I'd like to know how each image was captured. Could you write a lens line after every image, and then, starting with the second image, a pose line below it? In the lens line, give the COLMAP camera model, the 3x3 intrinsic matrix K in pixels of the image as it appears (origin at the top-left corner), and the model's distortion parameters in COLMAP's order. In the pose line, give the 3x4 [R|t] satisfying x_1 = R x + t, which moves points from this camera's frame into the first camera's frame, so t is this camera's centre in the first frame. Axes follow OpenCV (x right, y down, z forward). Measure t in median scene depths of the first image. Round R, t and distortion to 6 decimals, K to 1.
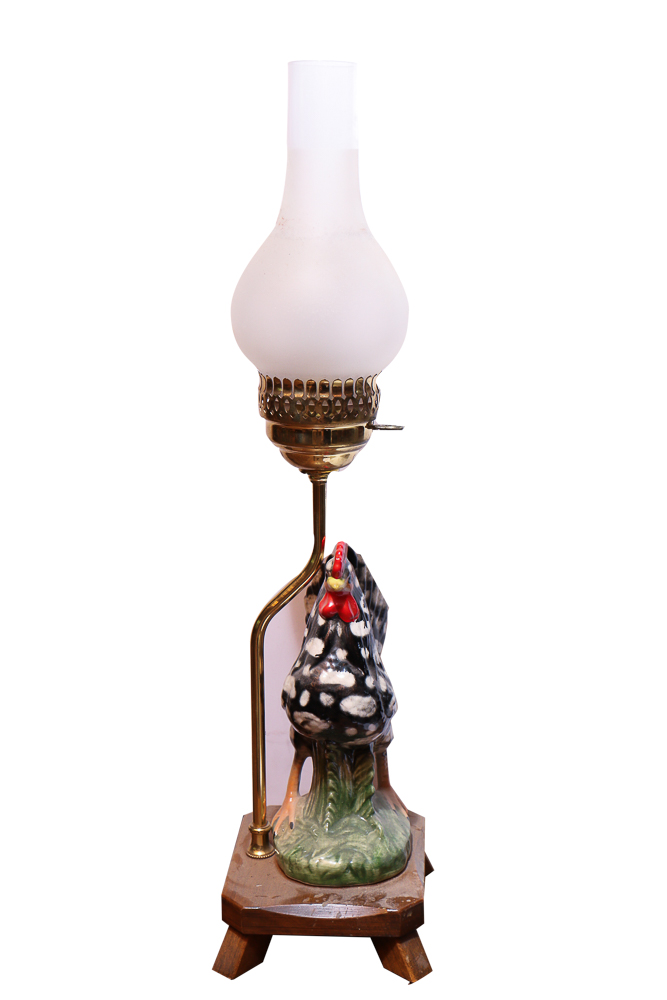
lens RADIAL K [[1462.0, 0, 333.5], [0, 1462.0, 500.0], [0, 0, 1]] dist [-0.018426, 0.017063]
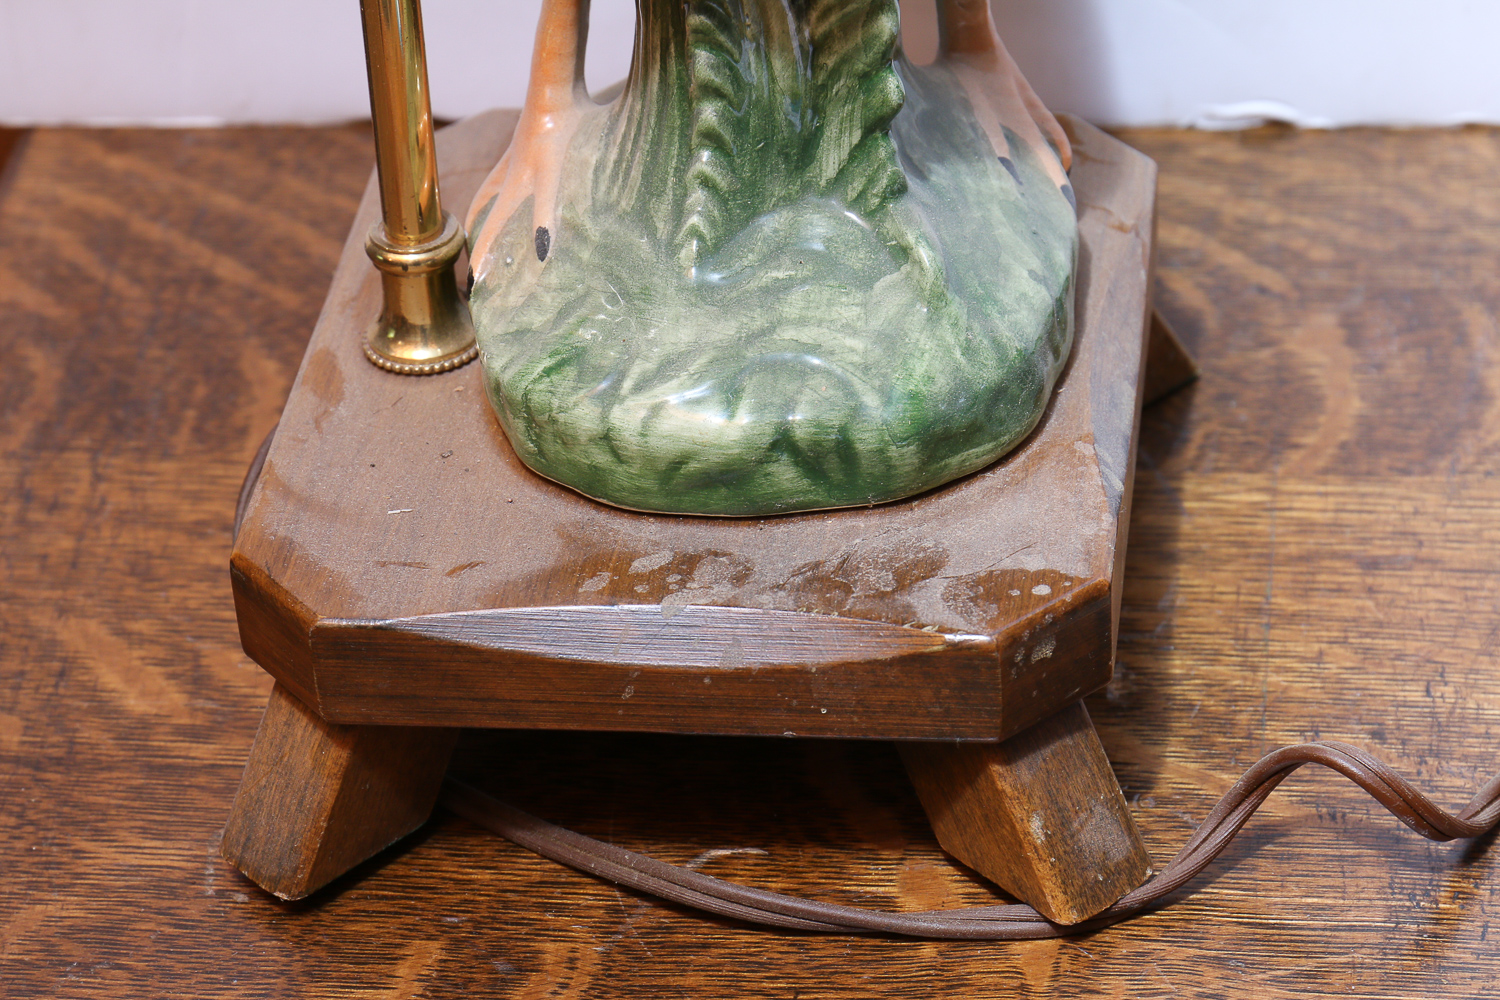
lens RADIAL K [[4679.5, 0, 750.0], [0, 4679.5, 500.0], [0, 0, 1]] dist [0.108445, 0.206895]
pose [[0.997235, -0.003640, -0.074221, 0.058639], [0.030261, 0.932123, 0.360874, -0.001707], [0.067869, -0.362123, 0.929656, 0.318054]]
